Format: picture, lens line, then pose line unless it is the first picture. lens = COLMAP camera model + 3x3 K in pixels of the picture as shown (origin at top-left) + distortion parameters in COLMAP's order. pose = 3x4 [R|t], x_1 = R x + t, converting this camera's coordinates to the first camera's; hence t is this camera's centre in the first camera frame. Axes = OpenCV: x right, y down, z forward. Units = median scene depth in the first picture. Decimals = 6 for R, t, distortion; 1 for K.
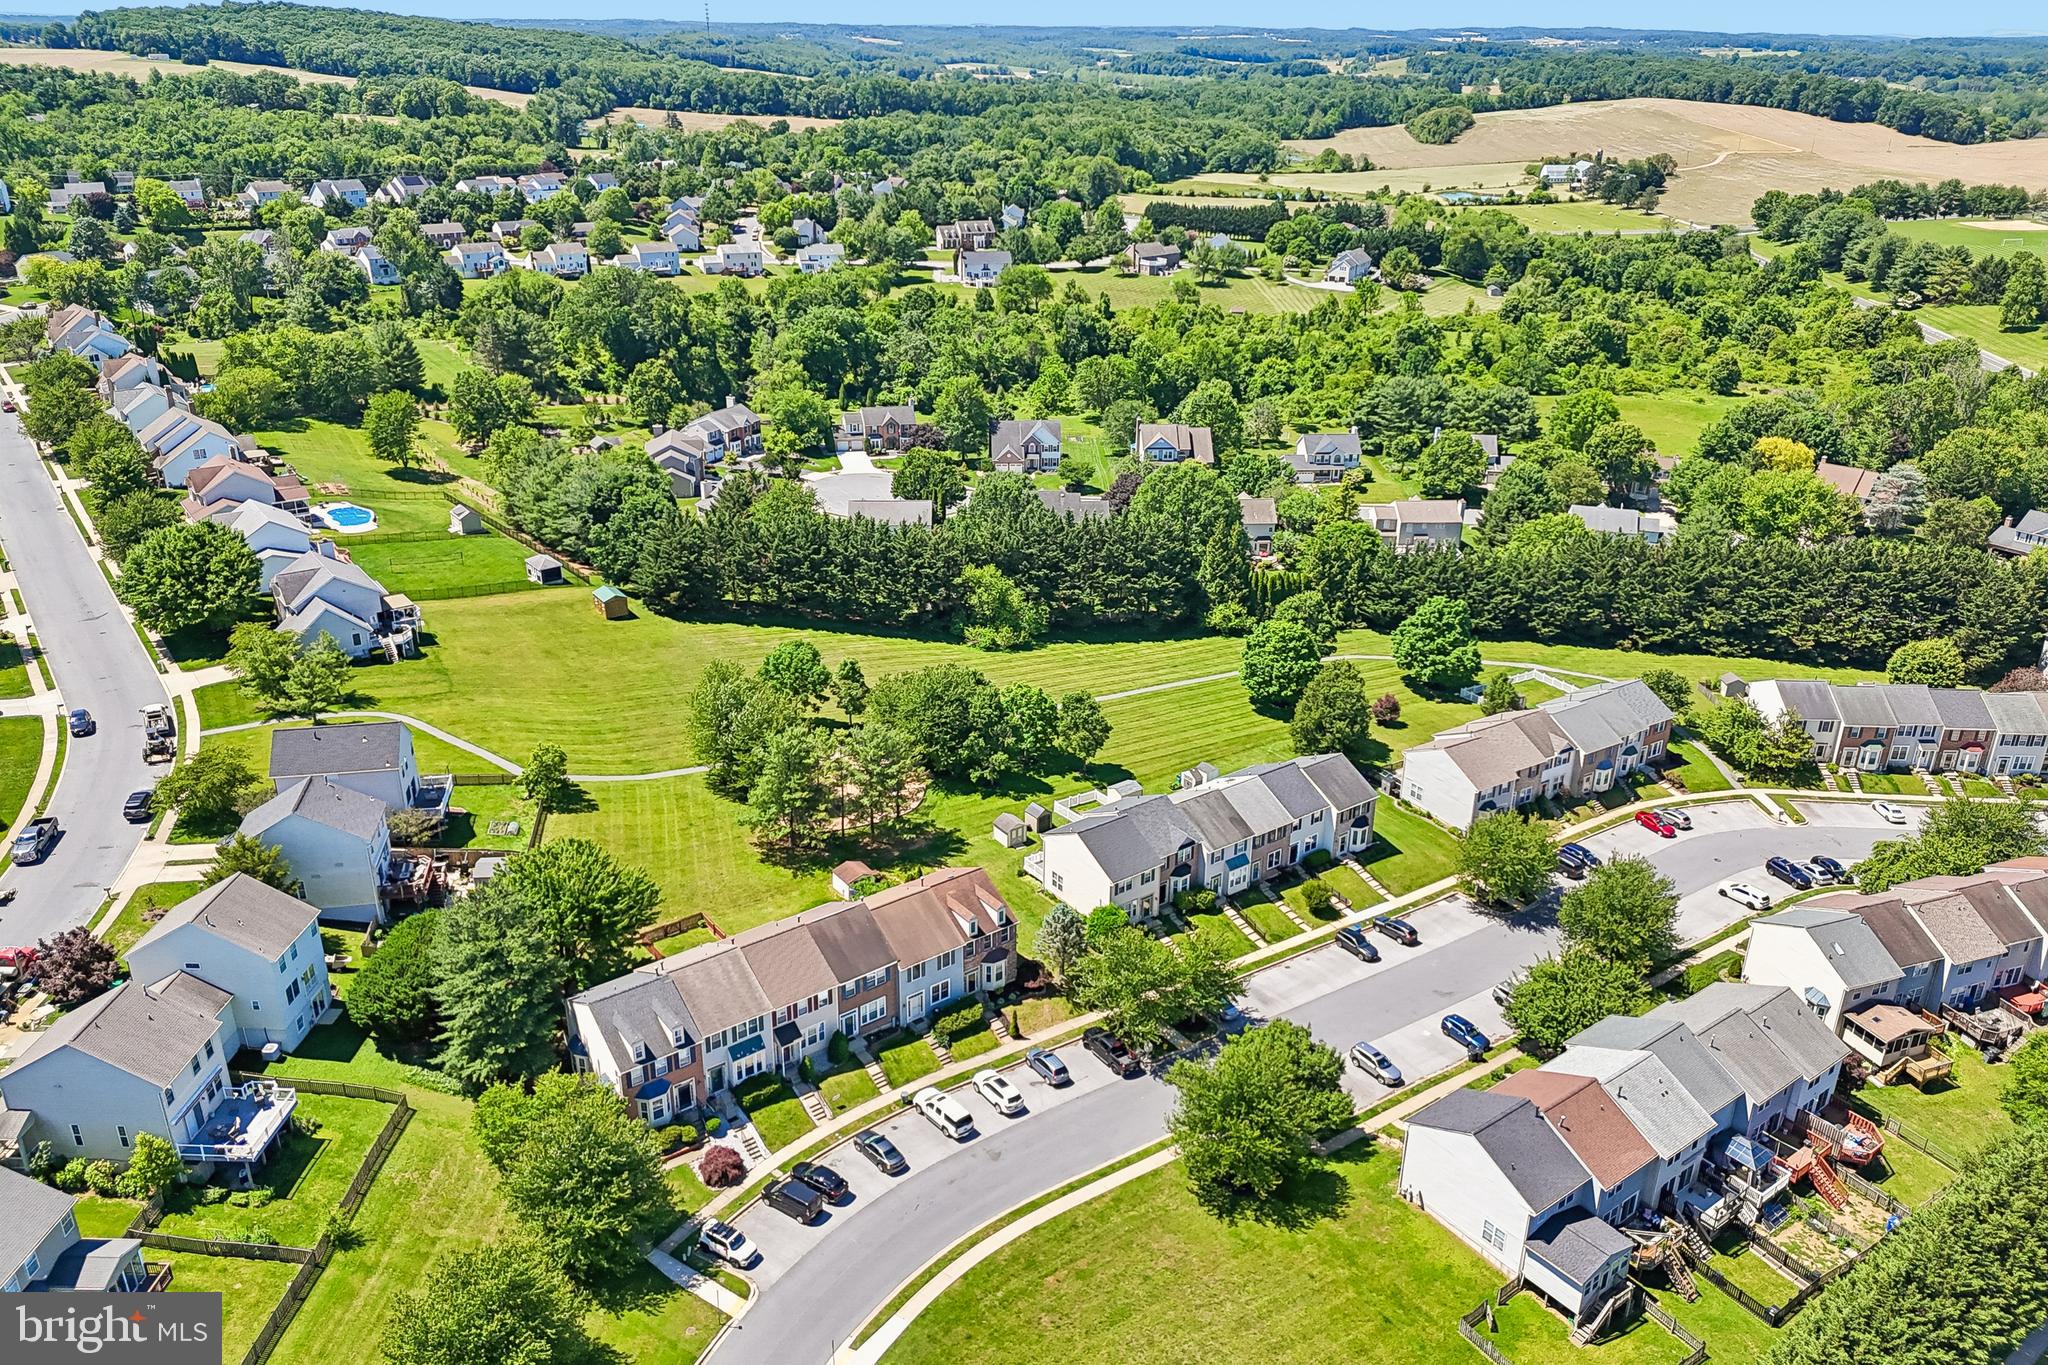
lens RADIAL K [[1491.0, 0, 1033.1], [0, 1491.0, 675.0], [0, 0, 1]] dist [0.091019, -0.100711]
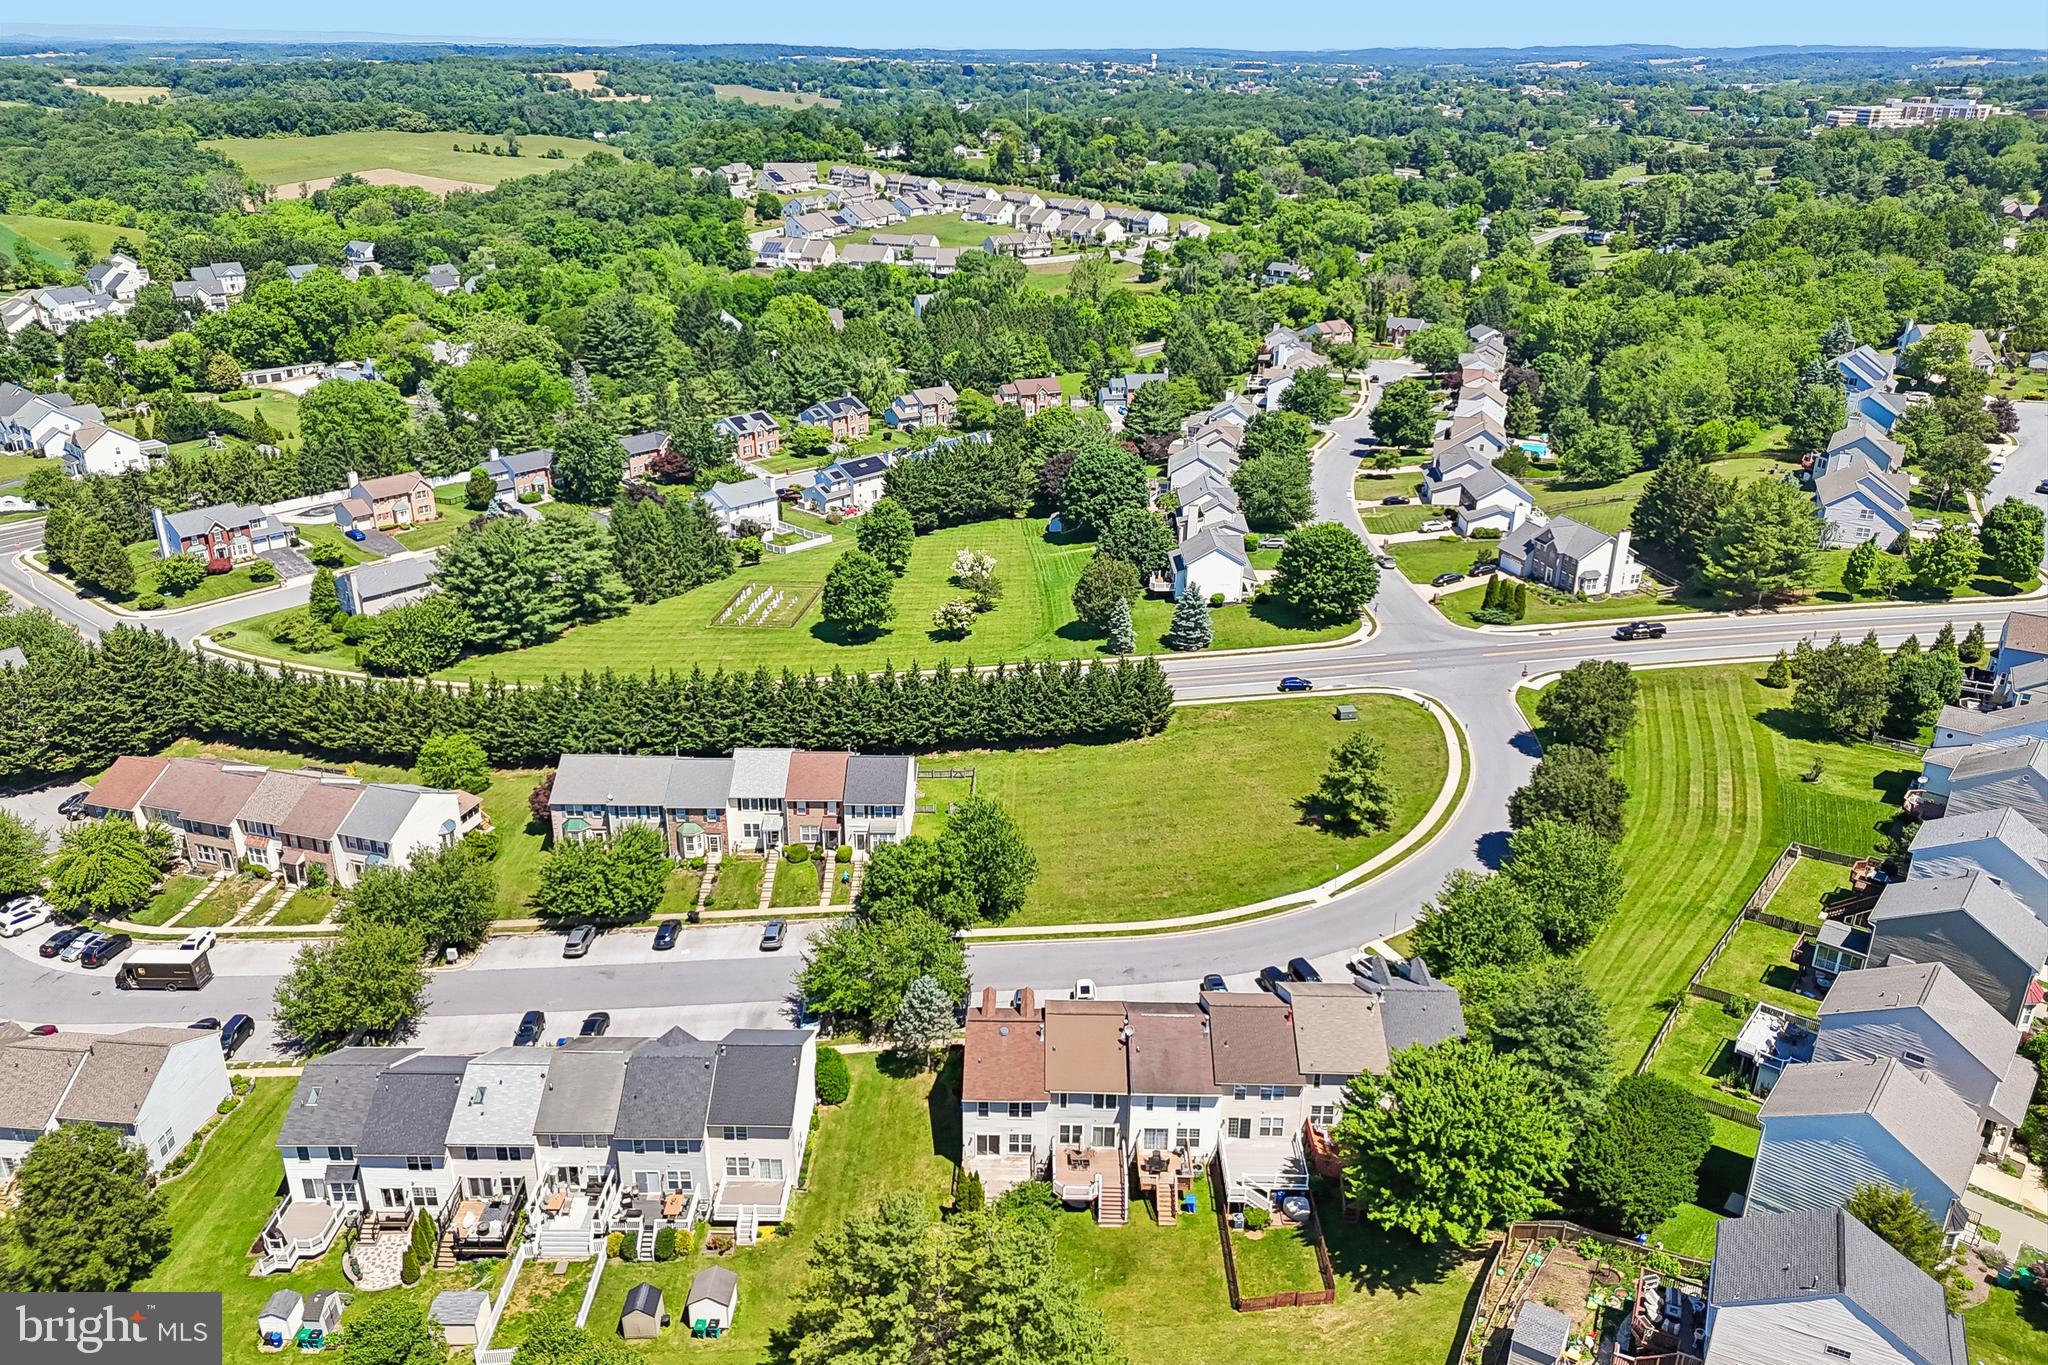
lens RADIAL K [[1491.0, 0, 1022.7], [0, 1491.0, 679.7], [0, 0, 1]] dist [0.091019, -0.100711]
pose [[-0.794914, -0.252083, 0.551874, -0.429853], [0.223687, 0.723759, 0.652792, -0.498169], [-0.563982, 0.642361, -0.518939, 1.172616]]
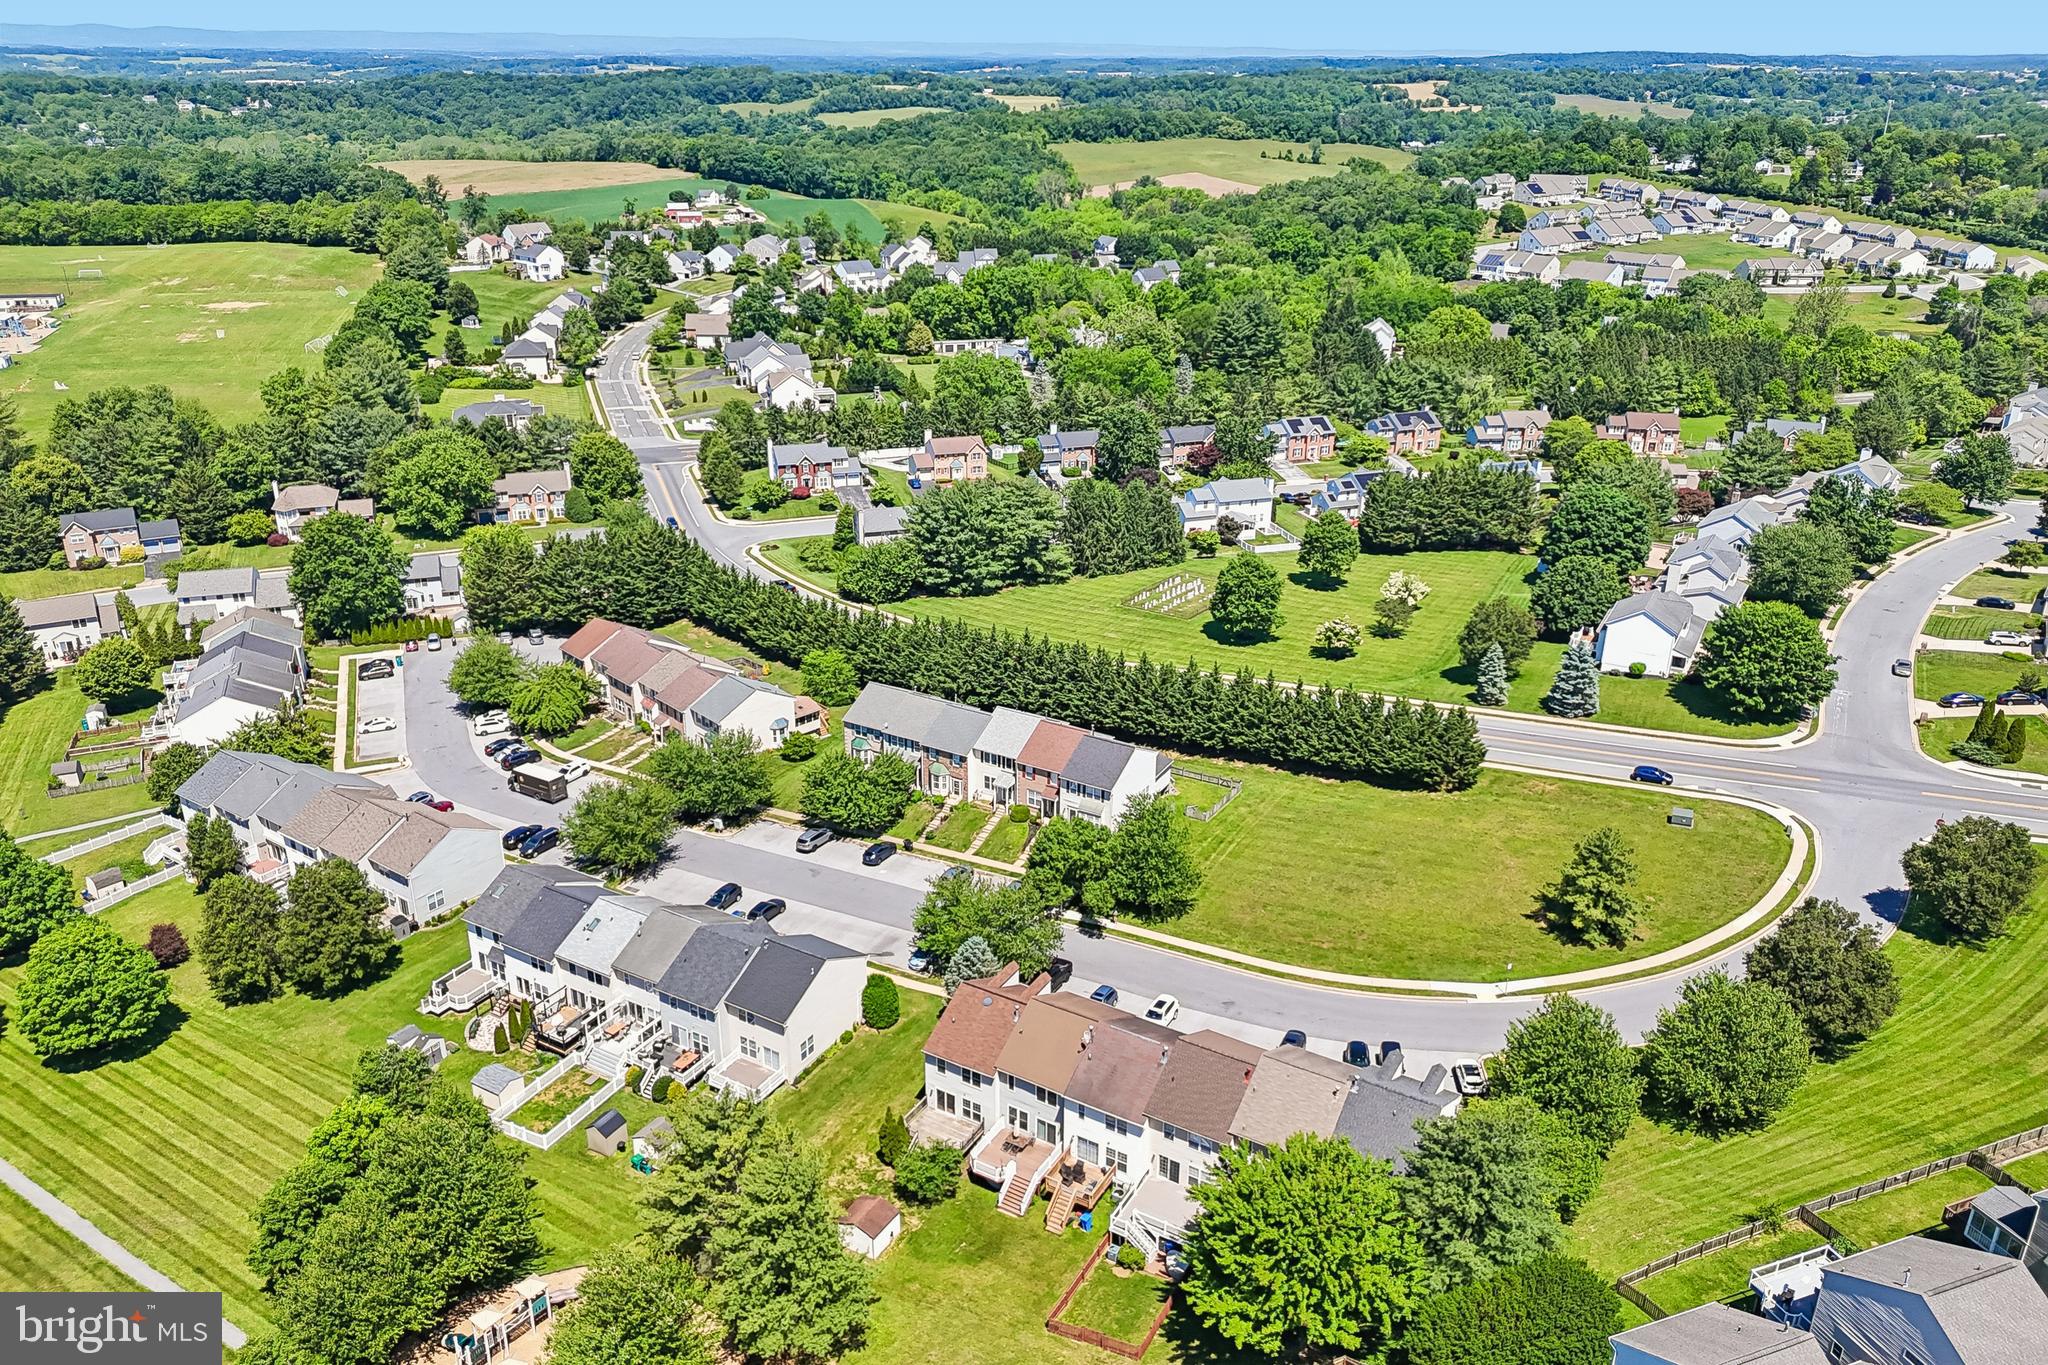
lens RADIAL K [[1491.0, 0, 1024.5], [0, 1491.0, 676.6], [0, 0, 1]] dist [0.091019, -0.100711]
pose [[-0.387294, -0.367435, 0.845574, -0.652128], [0.354255, 0.787435, 0.504429, -0.396040], [-0.851180, 0.494911, -0.174803, 0.935377]]
